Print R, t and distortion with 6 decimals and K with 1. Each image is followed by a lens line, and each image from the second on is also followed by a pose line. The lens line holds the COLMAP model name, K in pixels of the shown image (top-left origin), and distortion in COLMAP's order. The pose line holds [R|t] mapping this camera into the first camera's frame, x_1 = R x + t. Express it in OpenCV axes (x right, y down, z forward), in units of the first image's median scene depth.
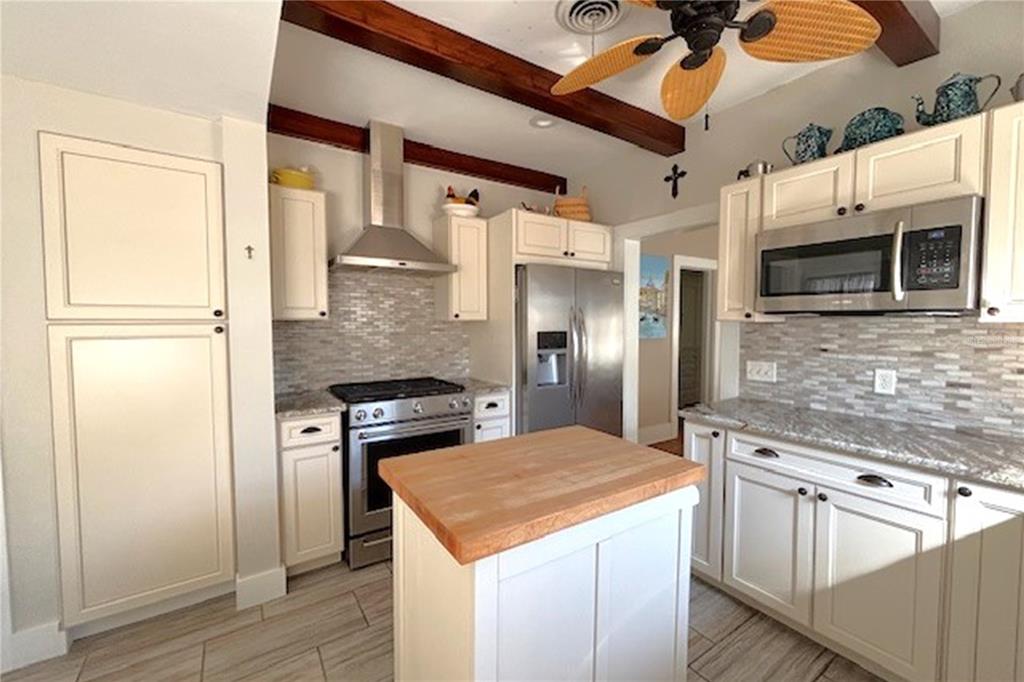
lens RADIAL K [[410.7, 0, 509.5], [0, 410.7, 339.7], [0, 0, 1]] dist [-0.001104, -0.000217]
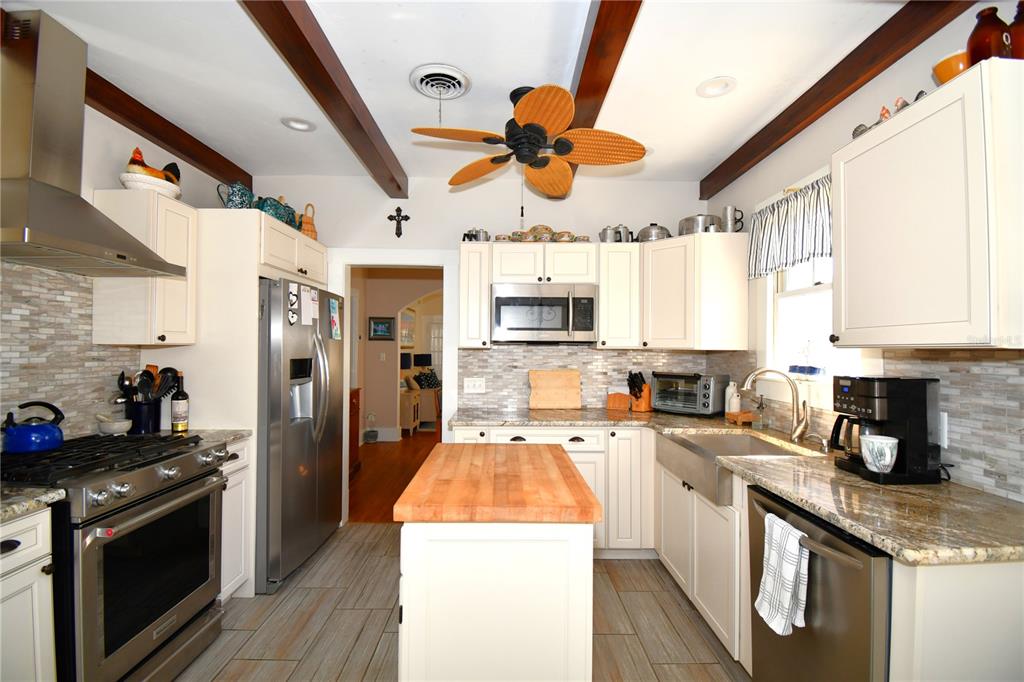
lens RADIAL K [[451.8, 0, 507.9], [0, 451.8, 339.1], [0, 0, 1]] dist [0.022159, -0.026841]
pose [[0.544576, 0.020540, 0.838460, -0.533883], [0.033653, 0.998360, -0.046314, -0.000608], [-0.838036, 0.053439, 0.542992, 0.114151]]
